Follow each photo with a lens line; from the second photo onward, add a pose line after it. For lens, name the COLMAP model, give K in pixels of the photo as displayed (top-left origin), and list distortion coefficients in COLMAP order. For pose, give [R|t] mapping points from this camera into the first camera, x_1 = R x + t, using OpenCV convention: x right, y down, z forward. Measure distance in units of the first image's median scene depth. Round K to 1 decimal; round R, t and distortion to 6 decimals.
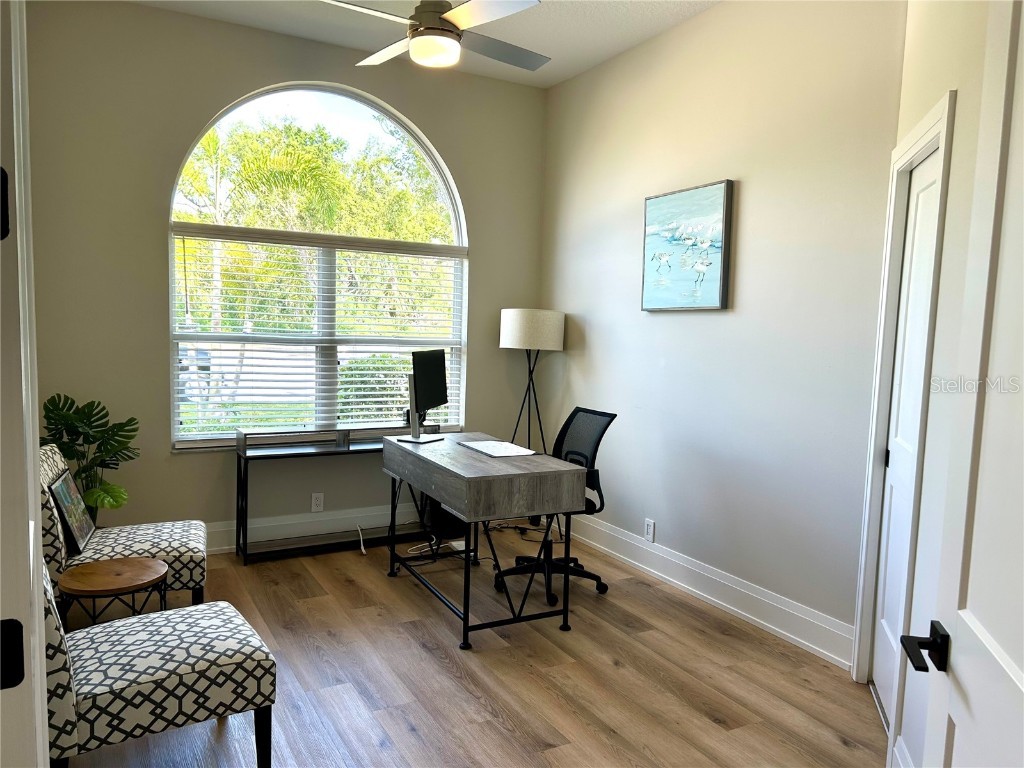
lens RADIAL K [[763.9, 0, 515.7], [0, 763.9, 390.0], [0, 0, 1]] dist [0.075412, -0.090978]
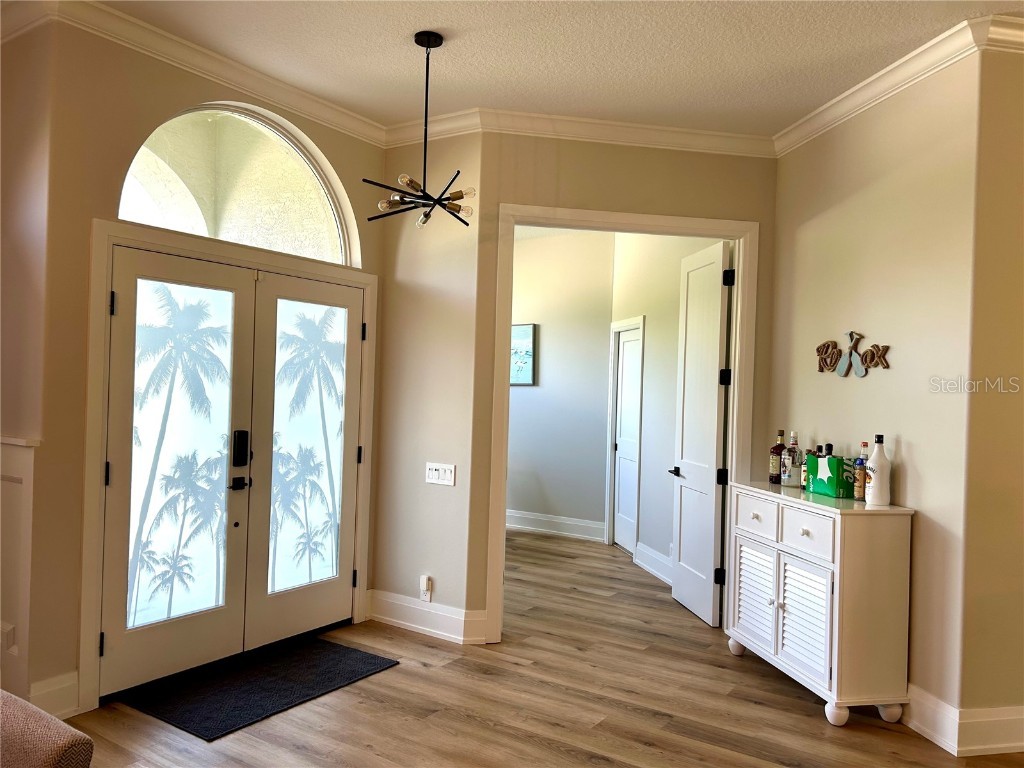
lens RADIAL K [[763.9, 0, 515.7], [0, 763.9, 390.0], [0, 0, 1]] dist [0.075412, -0.090978]
pose [[0.878361, -0.008143, 0.477929, -0.765724], [0.043569, 0.997057, -0.063086, 0.037565], [-0.476008, 0.076235, 0.876130, -0.789245]]
